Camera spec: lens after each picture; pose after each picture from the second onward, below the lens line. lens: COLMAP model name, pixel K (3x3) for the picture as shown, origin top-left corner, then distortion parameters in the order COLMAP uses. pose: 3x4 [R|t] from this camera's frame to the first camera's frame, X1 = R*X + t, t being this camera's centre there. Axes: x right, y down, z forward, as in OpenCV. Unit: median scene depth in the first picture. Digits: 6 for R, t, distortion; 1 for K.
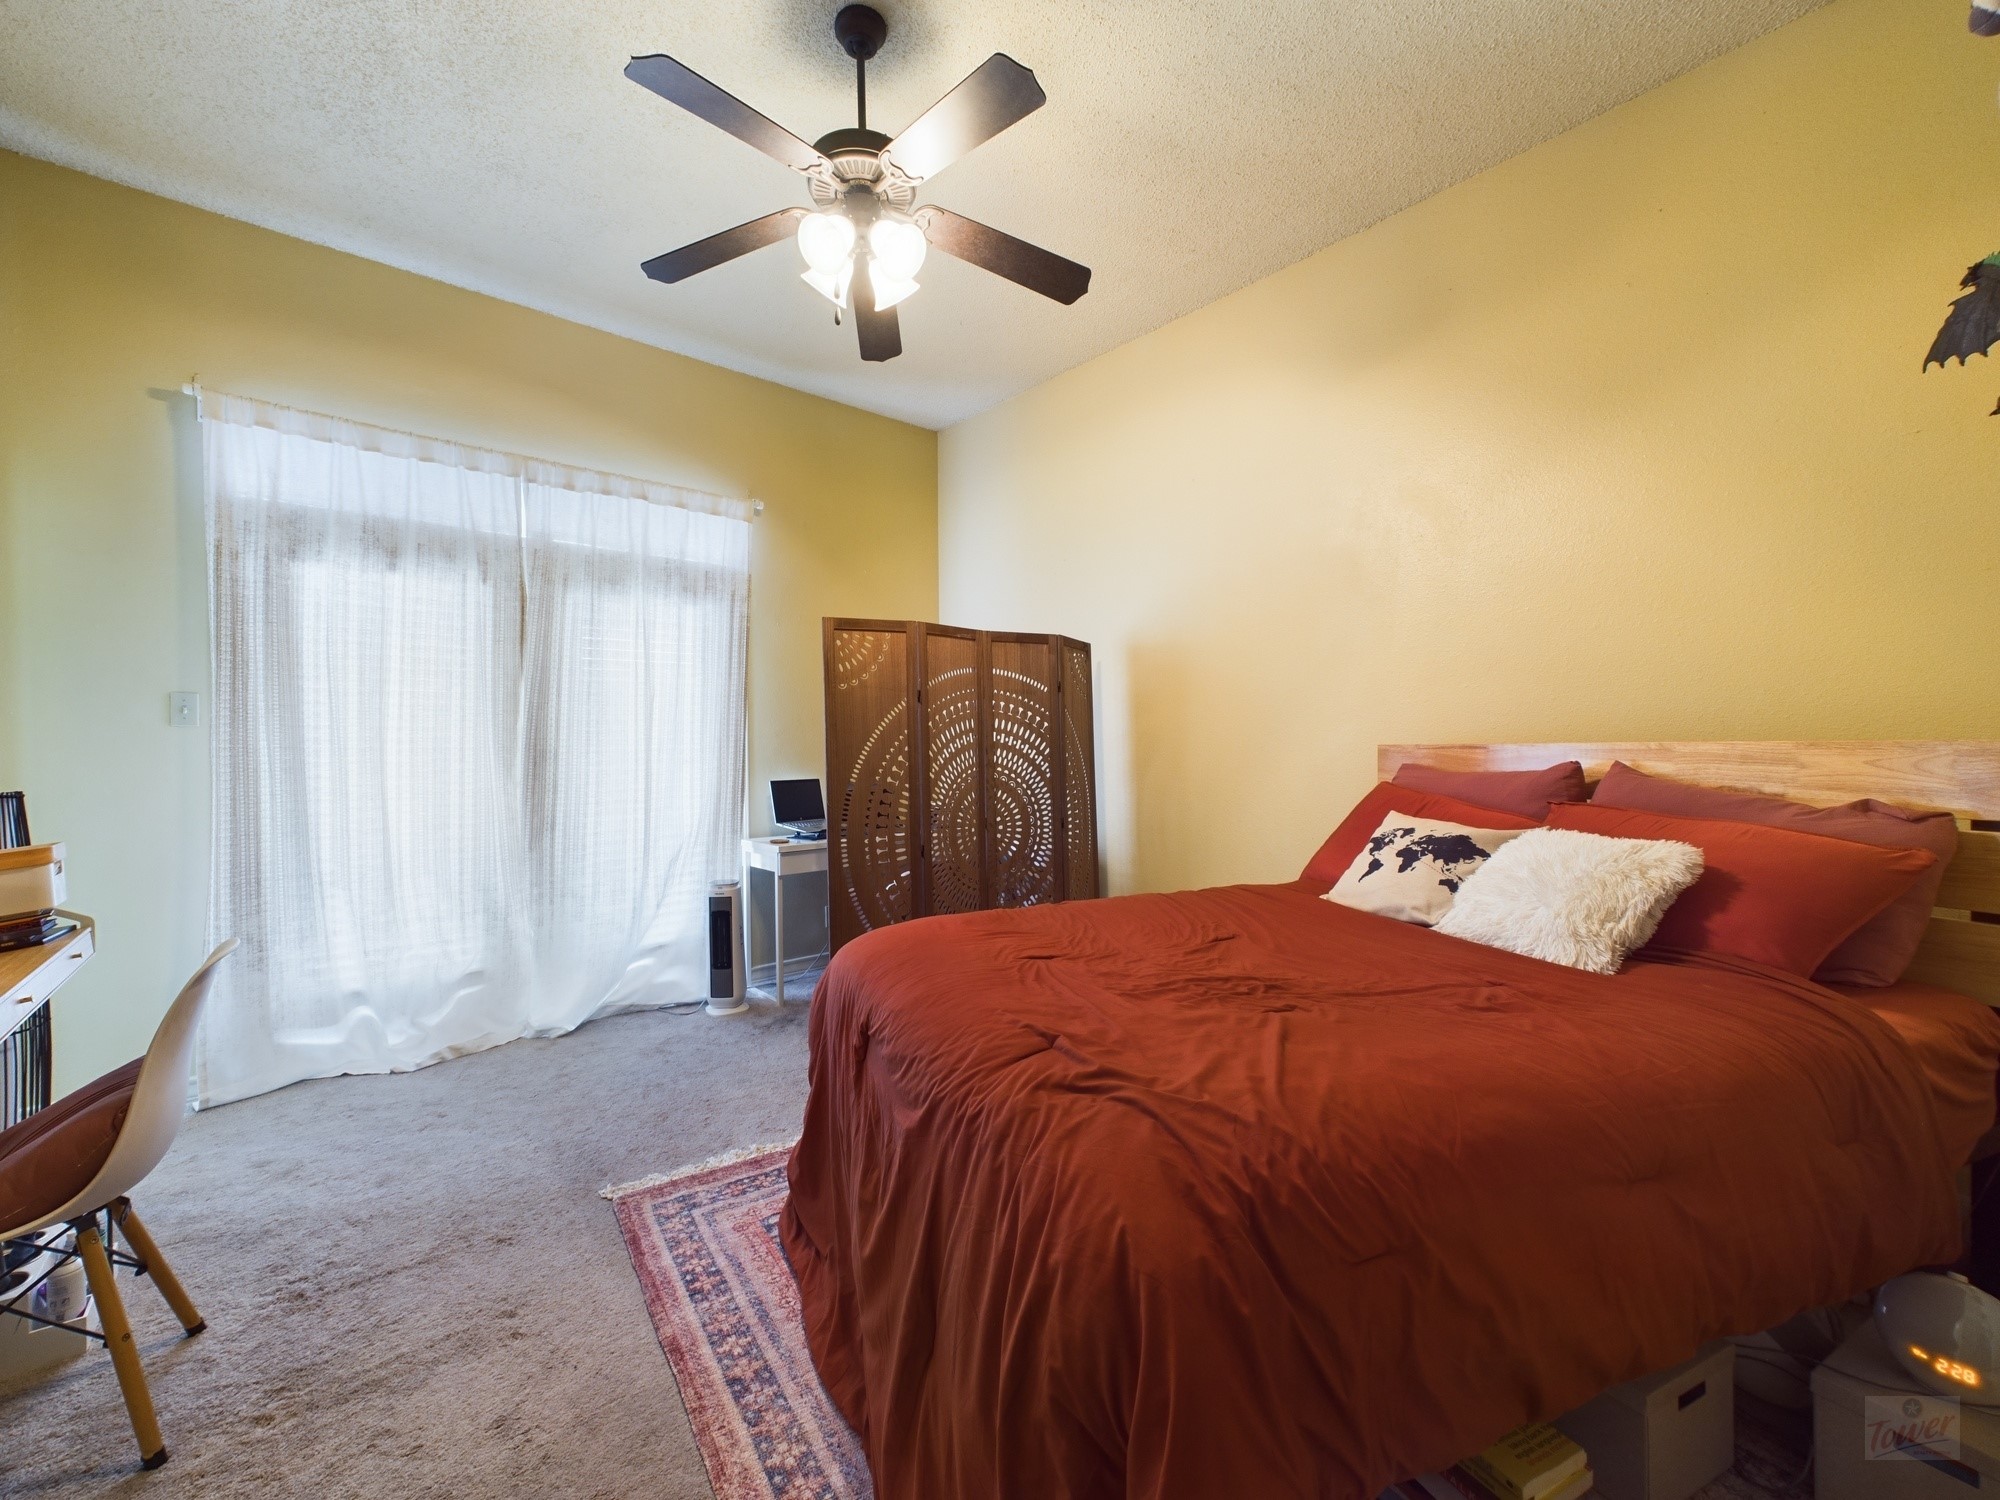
lens RADIAL K [[804.6, 0, 1002.2], [0, 804.6, 744.6], [0, 0, 1]] dist [0.001855, 0.001018]
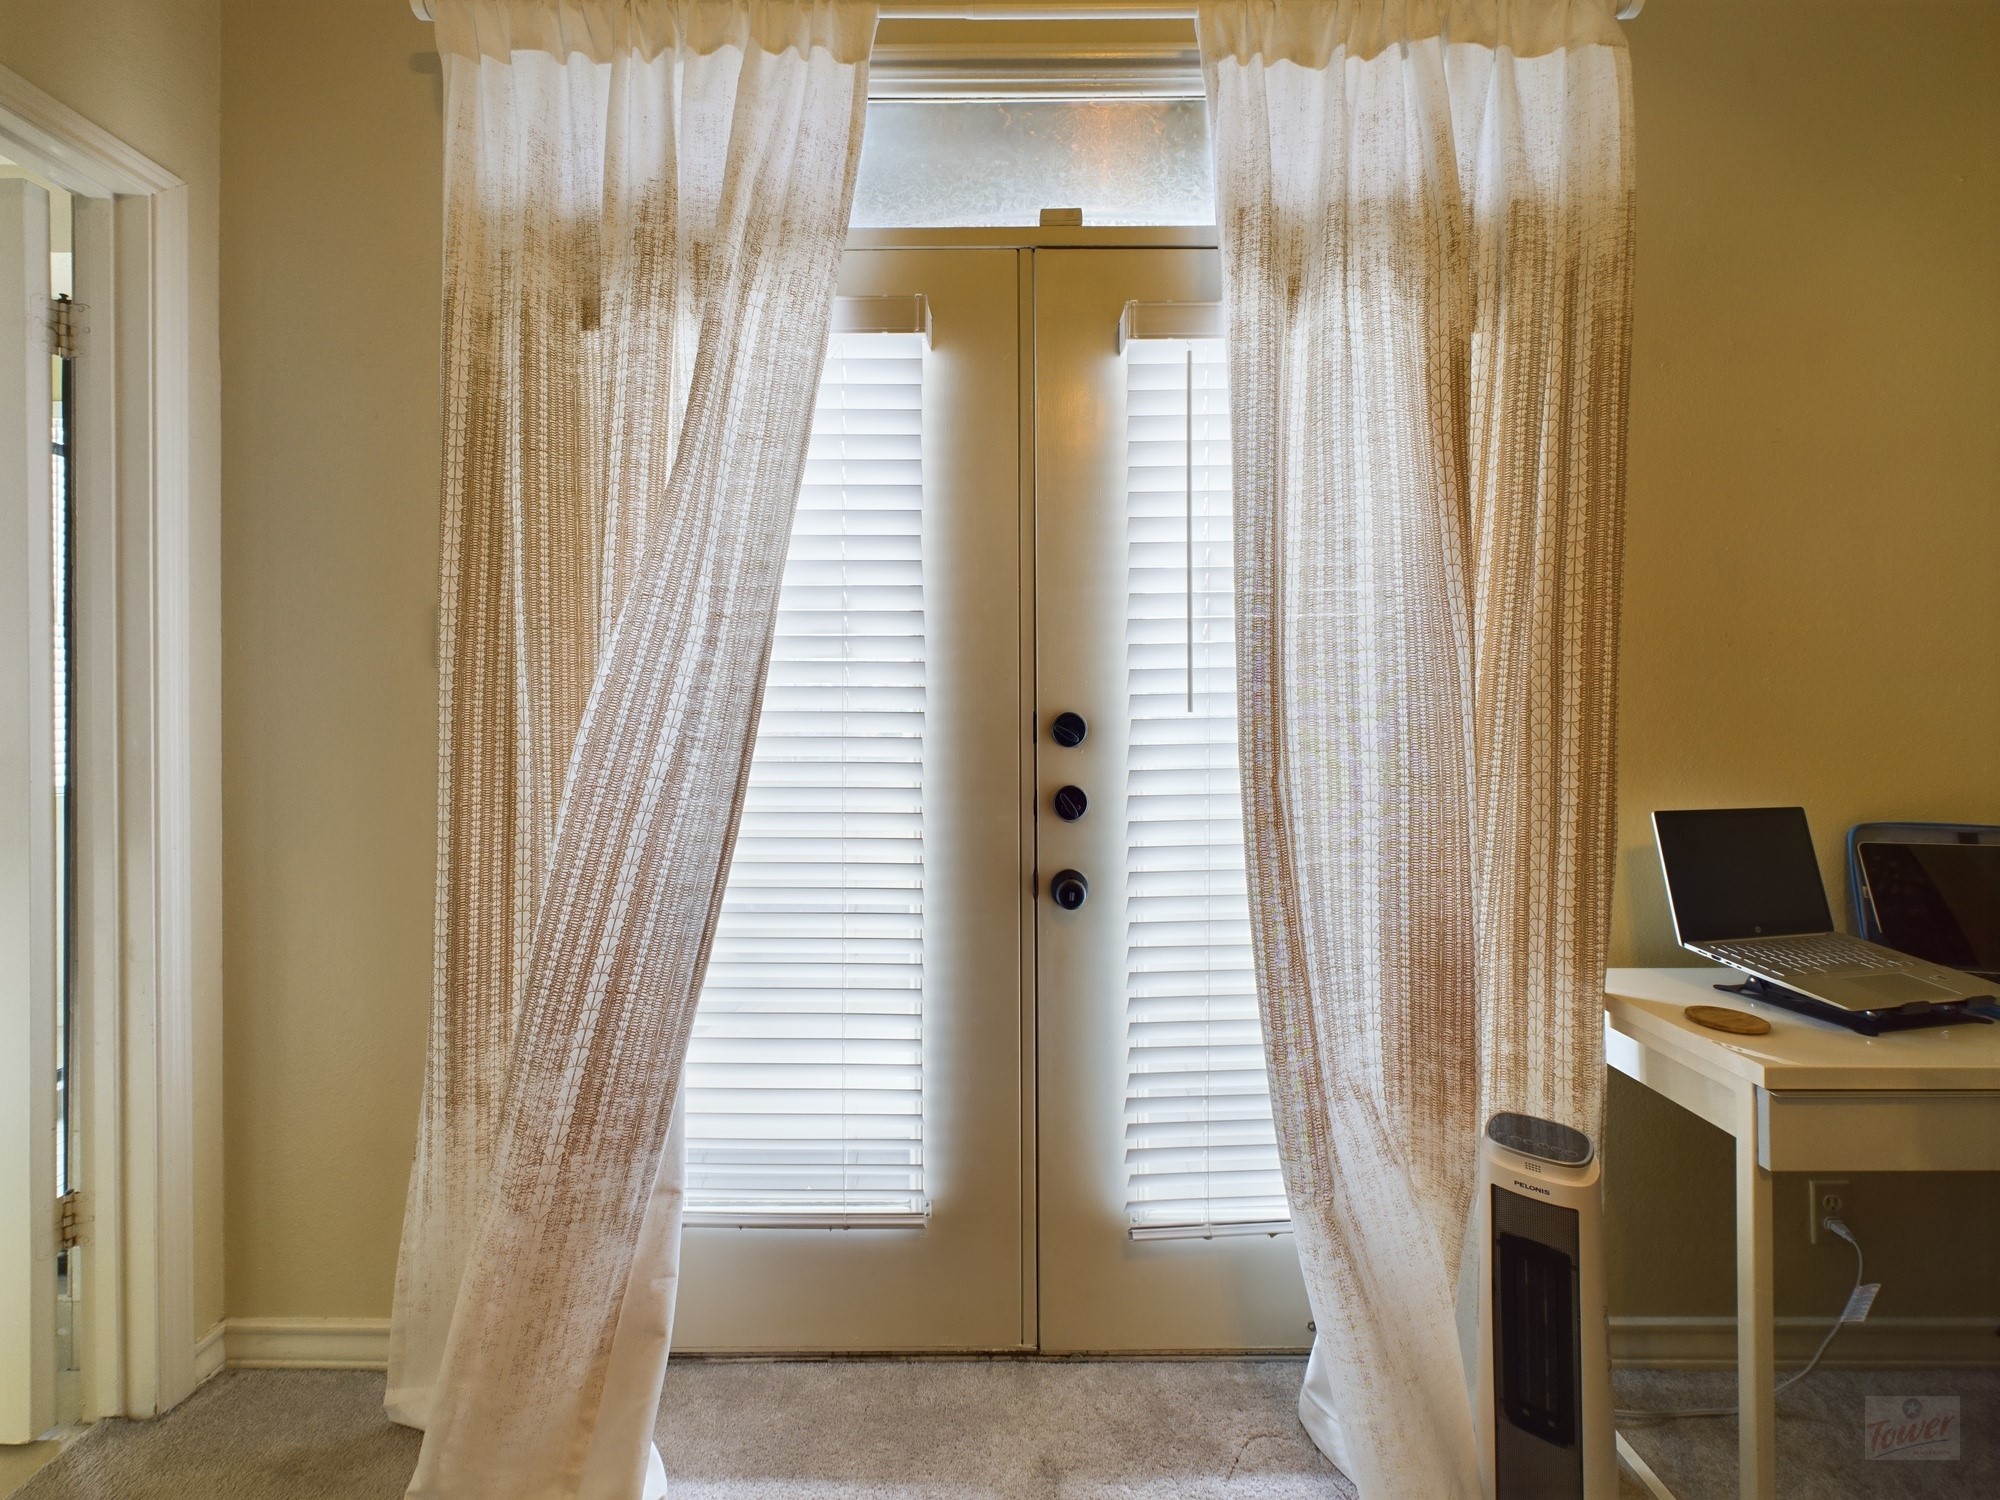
lens RADIAL K [[804.6, 0, 1000.8], [0, 804.6, 736.8], [0, 0, 1]] dist [0.001855, 0.001018]
pose [[0.654979, 0.009602, -0.755586, -0.325789], [-0.007152, 0.999953, 0.006507, 0.016093], [0.755613, 0.001142, 0.655017, 0.830188]]
